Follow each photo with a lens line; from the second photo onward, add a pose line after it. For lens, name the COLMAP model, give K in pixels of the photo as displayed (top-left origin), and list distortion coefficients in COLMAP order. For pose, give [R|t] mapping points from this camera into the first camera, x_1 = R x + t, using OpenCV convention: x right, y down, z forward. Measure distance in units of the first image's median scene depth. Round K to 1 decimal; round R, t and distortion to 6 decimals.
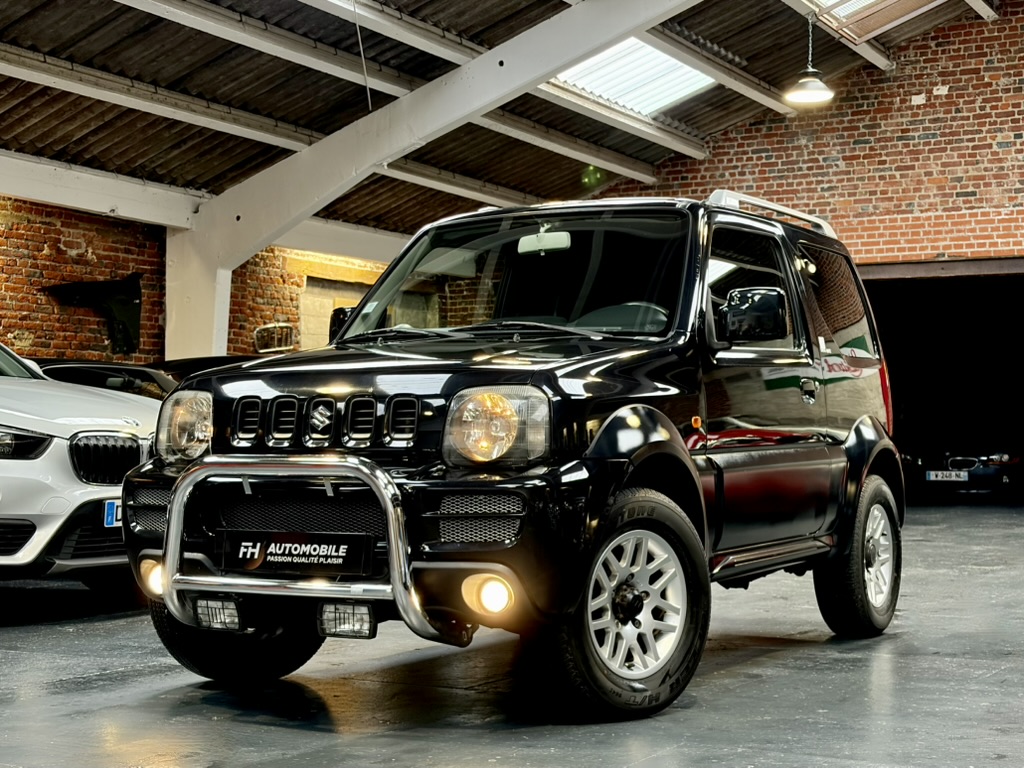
lens RADIAL K [[1550.8, 0, 512.0], [0, 1550.8, 384.0], [0, 0, 1]] dist [0.297780, -1.373106]
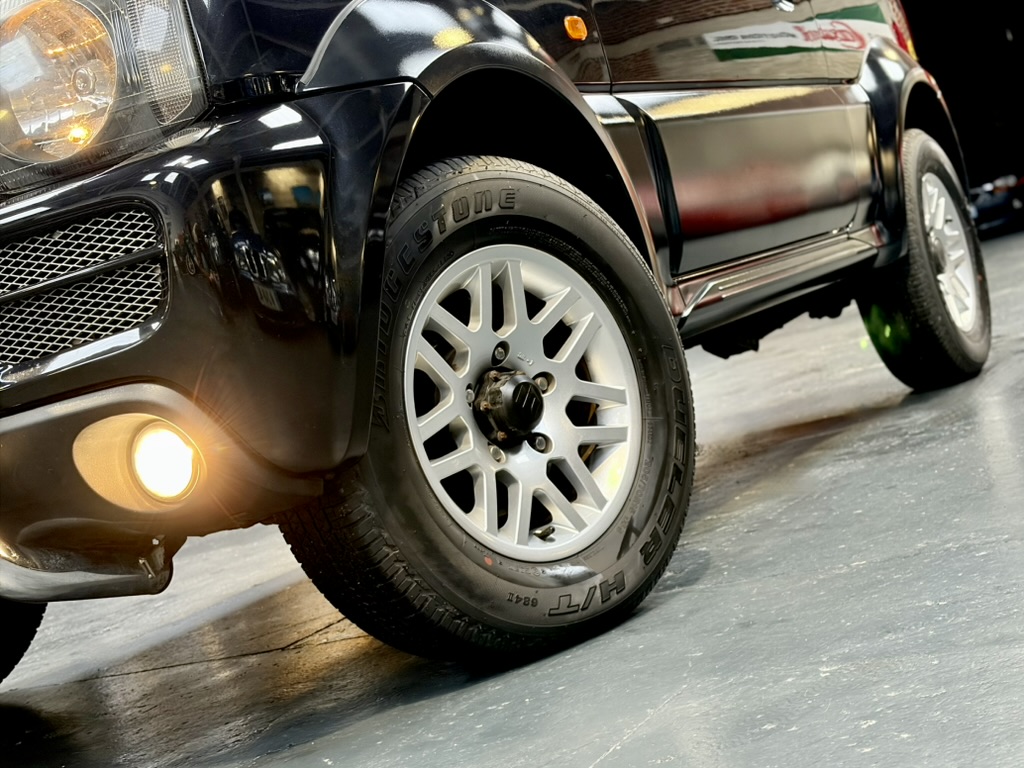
lens RADIAL K [[1550.8, 0, 512.0], [0, 1550.8, 384.0], [0, 0, 1]] dist [0.297780, -1.373106]
pose [[0.966549, -0.256398, -0.006576, 0.078926], [0.256167, 0.963772, 0.074312, 0.099107], [-0.012716, -0.073510, 0.997213, 0.535881]]
